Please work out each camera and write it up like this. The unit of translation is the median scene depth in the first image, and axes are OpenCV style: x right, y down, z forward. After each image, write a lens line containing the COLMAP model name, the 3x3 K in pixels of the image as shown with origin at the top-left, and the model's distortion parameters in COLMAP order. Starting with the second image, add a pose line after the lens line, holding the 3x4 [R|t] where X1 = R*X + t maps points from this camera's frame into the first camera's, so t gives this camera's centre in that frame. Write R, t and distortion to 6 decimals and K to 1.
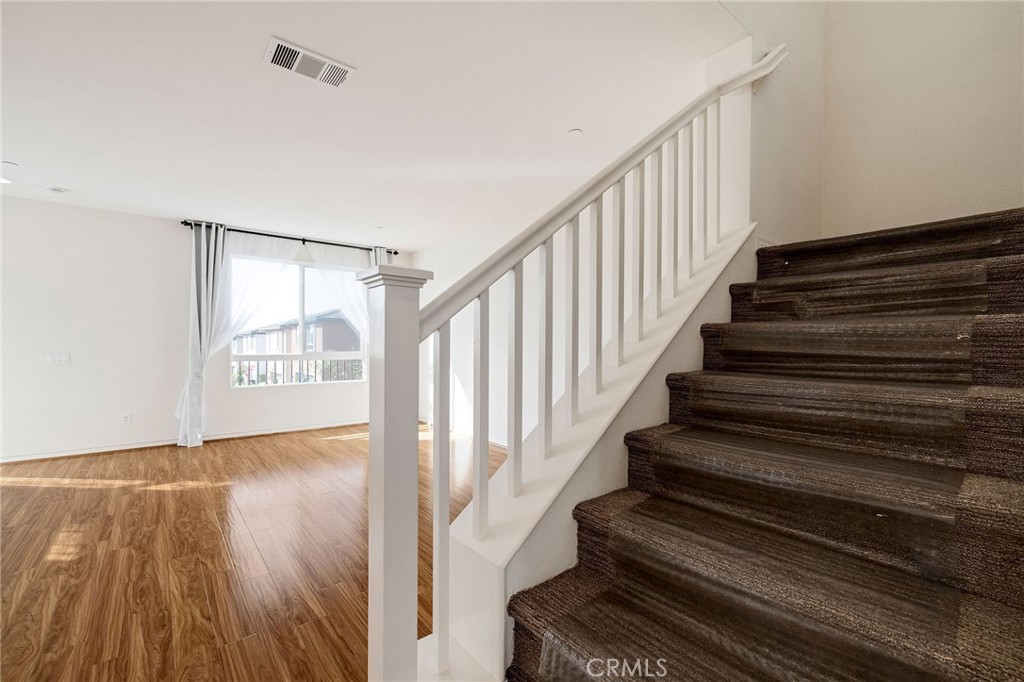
lens RADIAL K [[434.6, 0, 505.7], [0, 434.6, 346.1], [0, 0, 1]] dist [-0.004677, -0.001141]
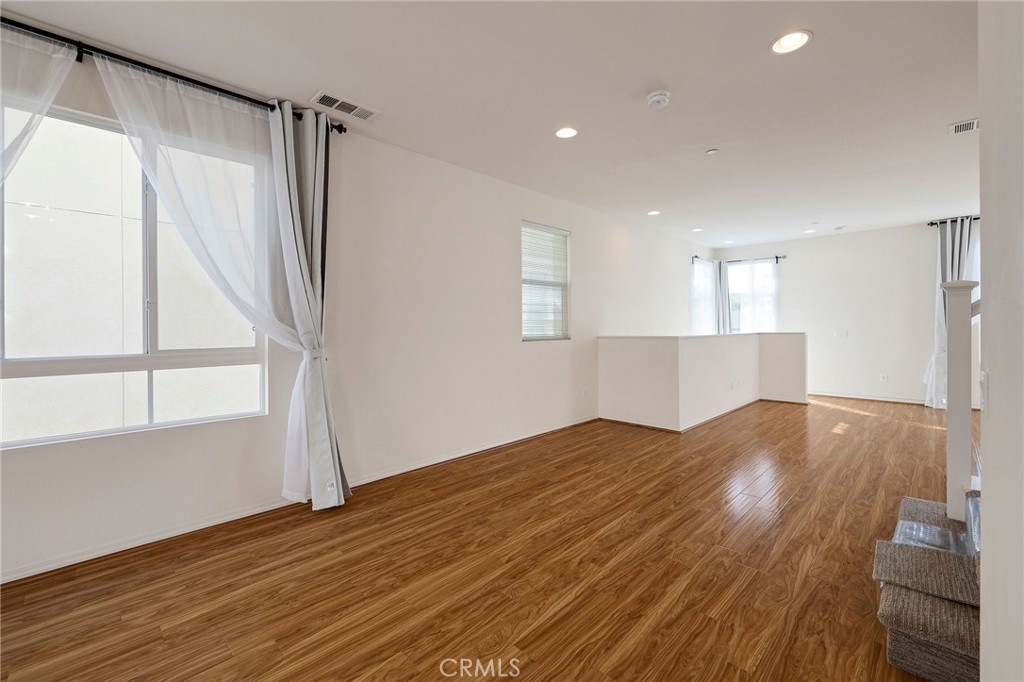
lens RADIAL K [[434.6, 0, 511.8], [0, 434.6, 332.8], [0, 0, 1]] dist [-0.004677, -0.001141]
pose [[0.104532, 0.002240, -0.994519, 0.410001], [0.005624, 0.999980, 0.002844, 0.013455], [0.994506, -0.005890, 0.104518, -0.356621]]
